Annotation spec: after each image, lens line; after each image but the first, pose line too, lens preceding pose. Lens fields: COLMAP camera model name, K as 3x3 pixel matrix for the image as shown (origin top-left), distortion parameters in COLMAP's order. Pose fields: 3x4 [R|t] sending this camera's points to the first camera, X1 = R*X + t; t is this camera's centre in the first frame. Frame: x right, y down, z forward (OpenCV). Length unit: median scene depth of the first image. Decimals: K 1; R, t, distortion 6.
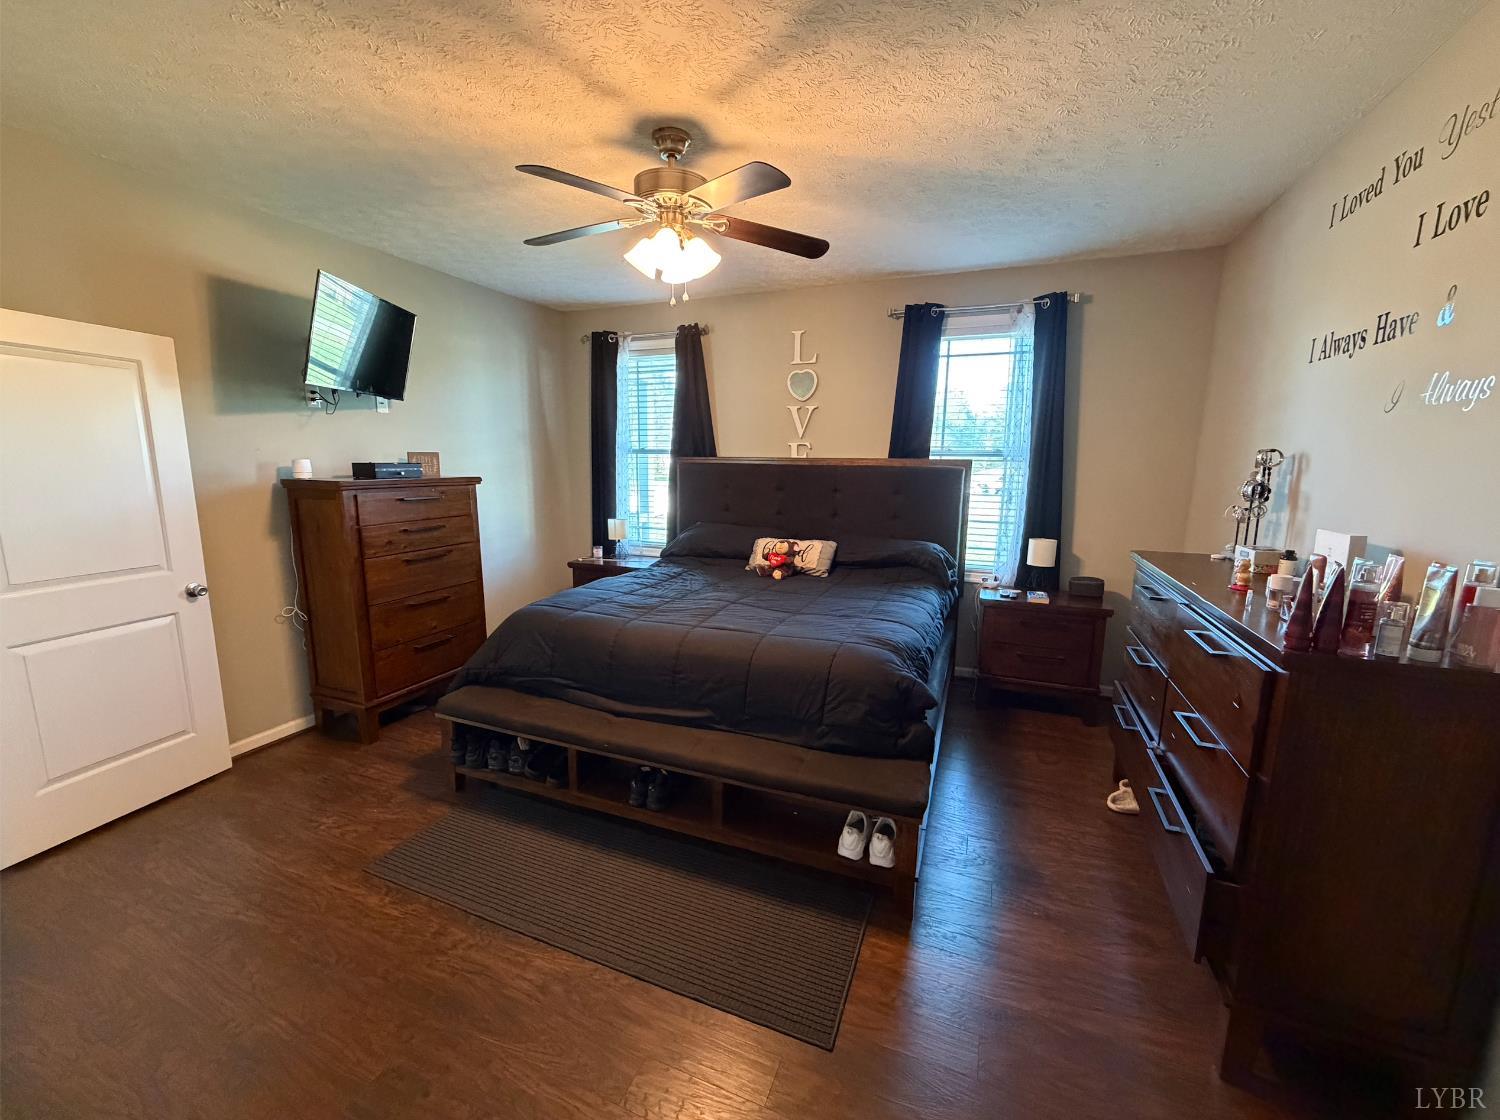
lens RADIAL K [[598.9, 0, 744.1], [0, 598.9, 563.9], [0, 0, 1]] dist [-0.000361, -0.000038]
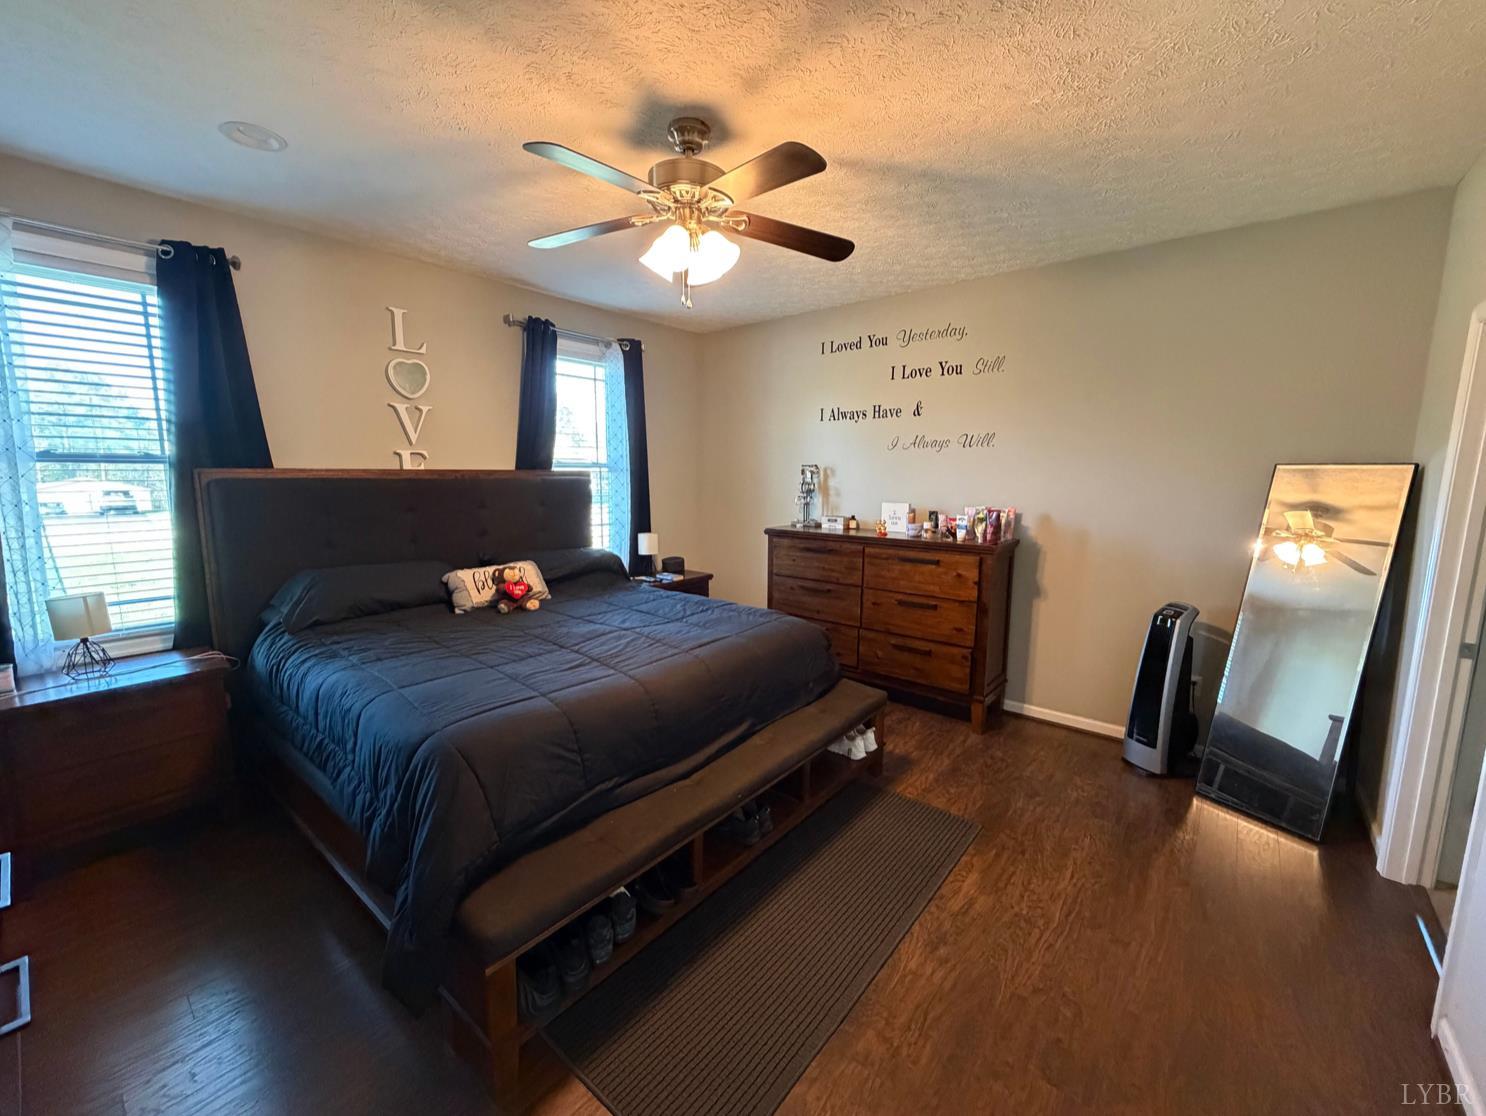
lens RADIAL K [[595.8, 0, 736.4], [0, 595.8, 559.1], [0, 0, 1]] dist [0.000001, 0.000021]
pose [[0.304687, -0.144778, 0.941385, -0.757794], [0.165016, 0.981457, 0.097531, -0.095160], [-0.938049, 0.125627, 0.322928, 0.508066]]
